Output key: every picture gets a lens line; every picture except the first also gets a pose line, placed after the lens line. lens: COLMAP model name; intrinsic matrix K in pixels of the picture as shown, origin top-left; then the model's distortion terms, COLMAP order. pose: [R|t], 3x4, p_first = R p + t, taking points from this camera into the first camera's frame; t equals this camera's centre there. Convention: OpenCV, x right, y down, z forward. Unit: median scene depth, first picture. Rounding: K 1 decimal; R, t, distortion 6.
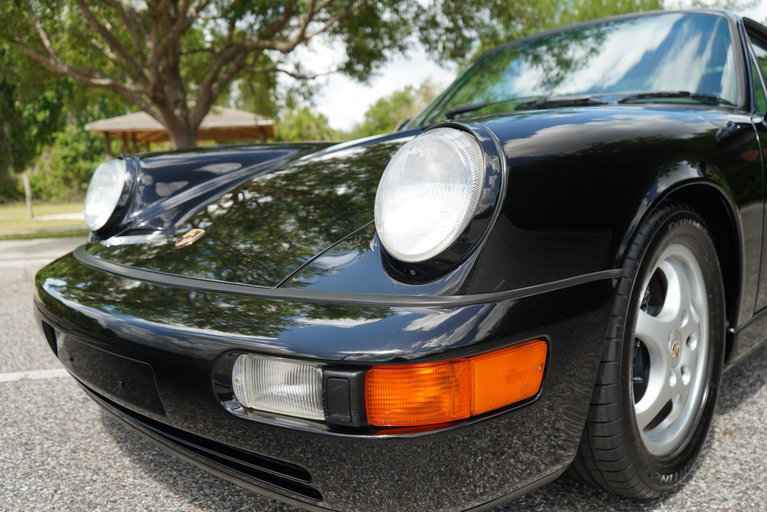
lens RADIAL K [[640.1, 0, 373.5], [0, 640.1, 254.5], [0, 0, 1]] dist [-0.000229, 0.000266]
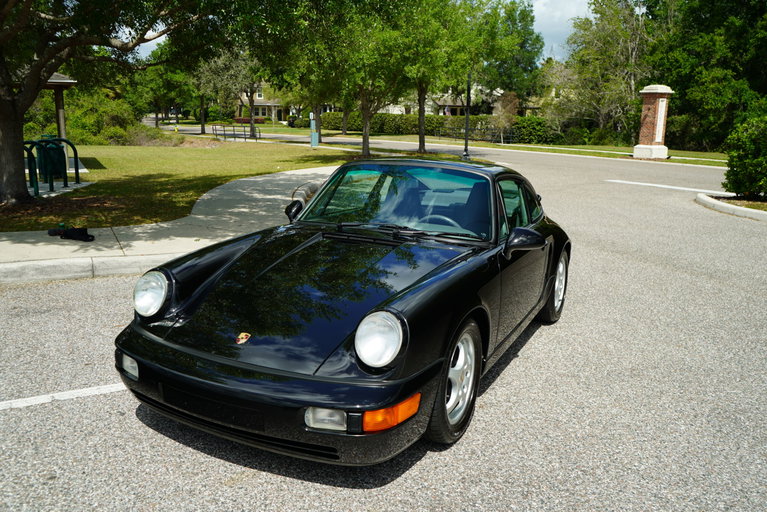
lens RADIAL K [[654.0, 0, 375.4], [0, 654.0, 258.8], [0, 0, 1]] dist [0.001532, 0.001237]
pose [[0.946067, -0.010208, 0.323810, -0.559185], [-0.021351, 0.995366, 0.093759, -0.478086], [-0.323266, -0.095616, 0.941465, -1.037826]]
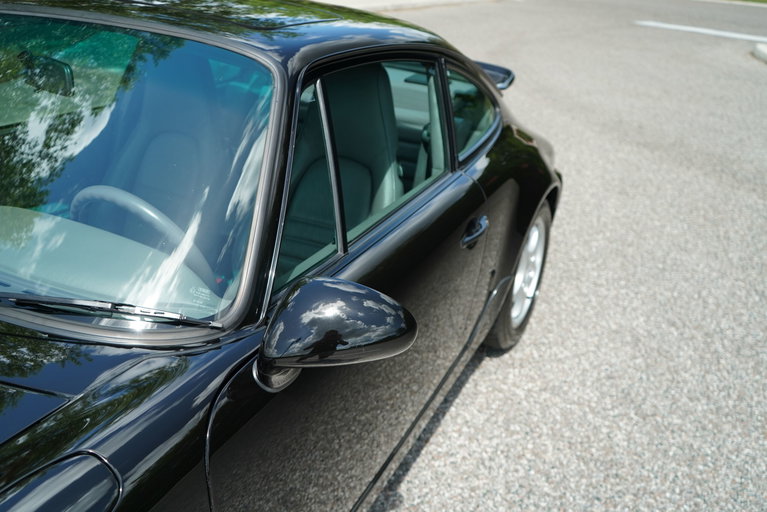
lens RADIAL K [[640.1, 0, 373.5], [0, 640.1, 254.5], [0, 0, 1]] dist [-0.000229, 0.000266]
pose [[0.954321, -0.066430, 0.291304, 0.696773], [-0.034860, 0.943556, 0.329372, -0.621063], [-0.296741, -0.324482, 0.898140, 0.640603]]
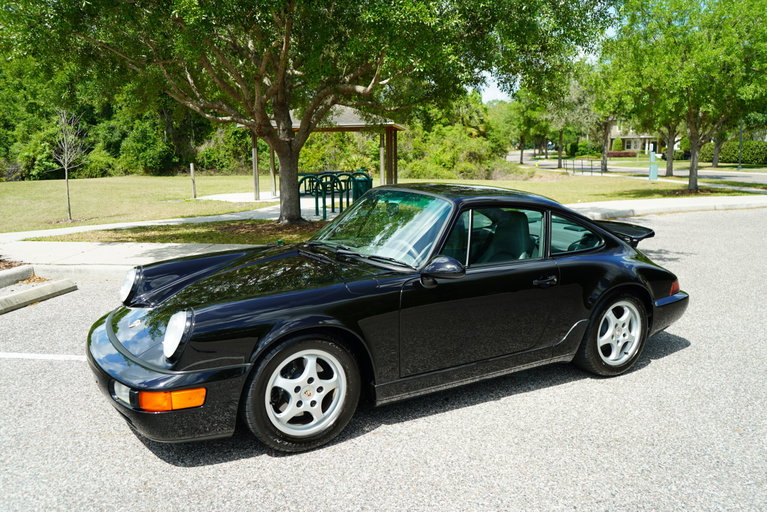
lens RADIAL K [[654.0, 0, 375.4], [0, 654.0, 258.8], [0, 0, 1]] dist [0.001532, 0.001237]
pose [[0.965687, 0.075143, -0.248600, 1.225506], [-0.060579, 0.995997, 0.065735, -0.502423], [0.252545, -0.048420, 0.966373, -1.209023]]
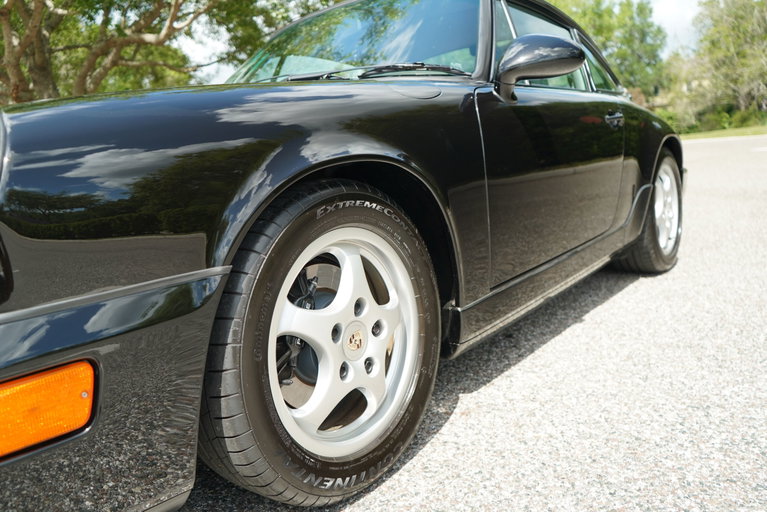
lens RADIAL K [[616.6, 0, 383.5], [0, 616.6, 256.0], [0, 0, 1]] dist [0.000511, 0.000962]
pose [[0.990150, -0.079743, 0.115078, 0.400670], [0.076231, 0.996489, 0.034611, -0.003543], [-0.117434, -0.025498, 0.992753, 0.100257]]
